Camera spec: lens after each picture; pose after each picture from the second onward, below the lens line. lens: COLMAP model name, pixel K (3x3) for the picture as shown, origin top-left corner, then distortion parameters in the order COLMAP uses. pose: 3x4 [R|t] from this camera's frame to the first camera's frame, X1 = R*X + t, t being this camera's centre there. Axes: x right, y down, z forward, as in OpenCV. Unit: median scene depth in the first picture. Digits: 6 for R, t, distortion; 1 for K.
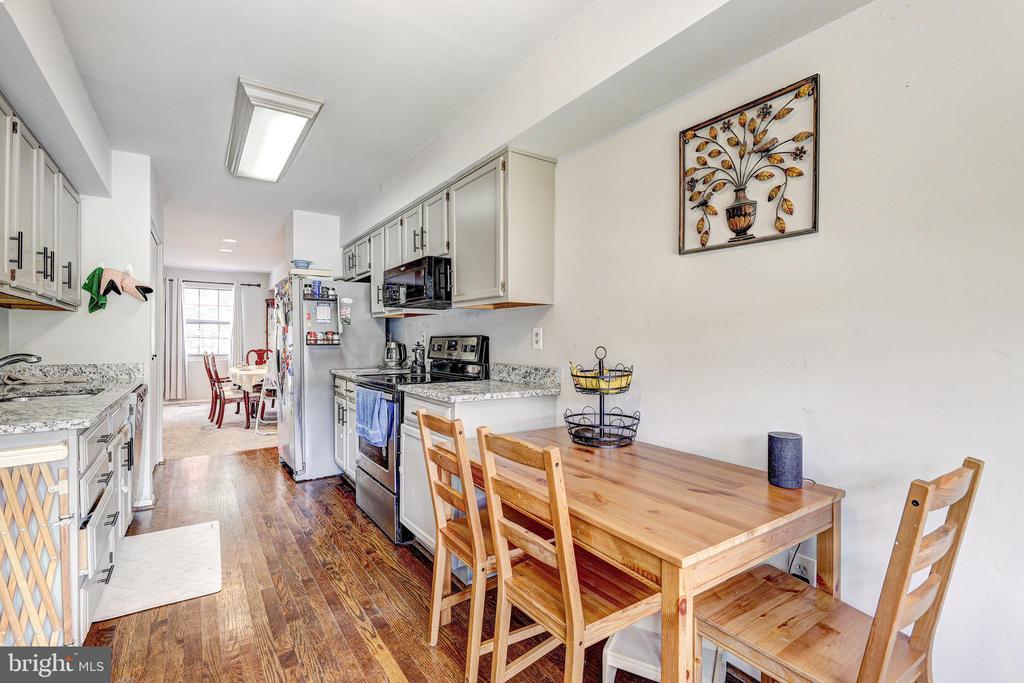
lens RADIAL K [[452.2, 0, 508.8], [0, 452.2, 343.2], [0, 0, 1]] dist [0.007140, -0.002931]
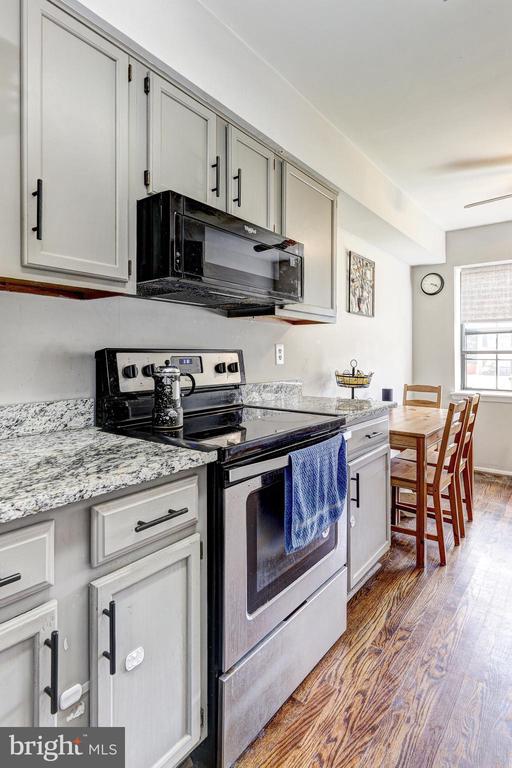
lens RADIAL K [[406.0, 0, 273.4], [0, 406.0, 354.2], [0, 0, 1]] dist [0.010713, -0.001835]
pose [[-0.319476, -0.005654, 0.947577, -0.807802], [0.000626, 0.999981, 0.006178, -0.015731], [-0.947594, 0.002566, -0.319467, 1.266726]]
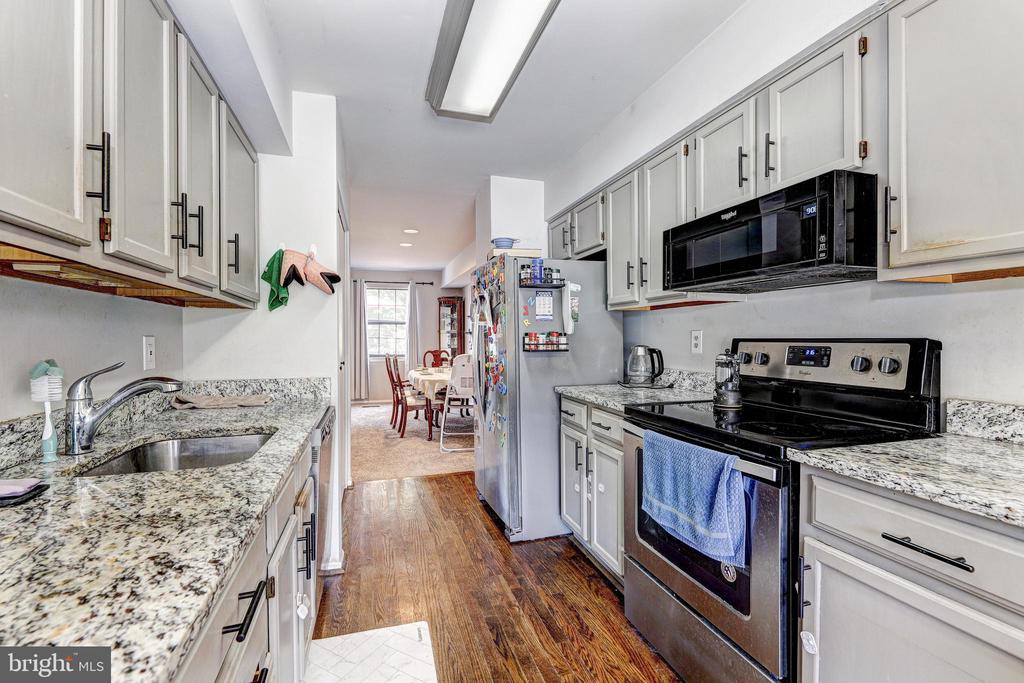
lens RADIAL K [[452.2, 0, 514.5], [0, 452.2, 346.4], [0, 0, 1]] dist [0.007140, -0.002931]
pose [[0.955996, 0.000486, -0.293379, -0.361059], [0.003351, 0.999915, 0.012576, -0.018196], [0.293360, -0.013006, 0.955913, 0.458510]]
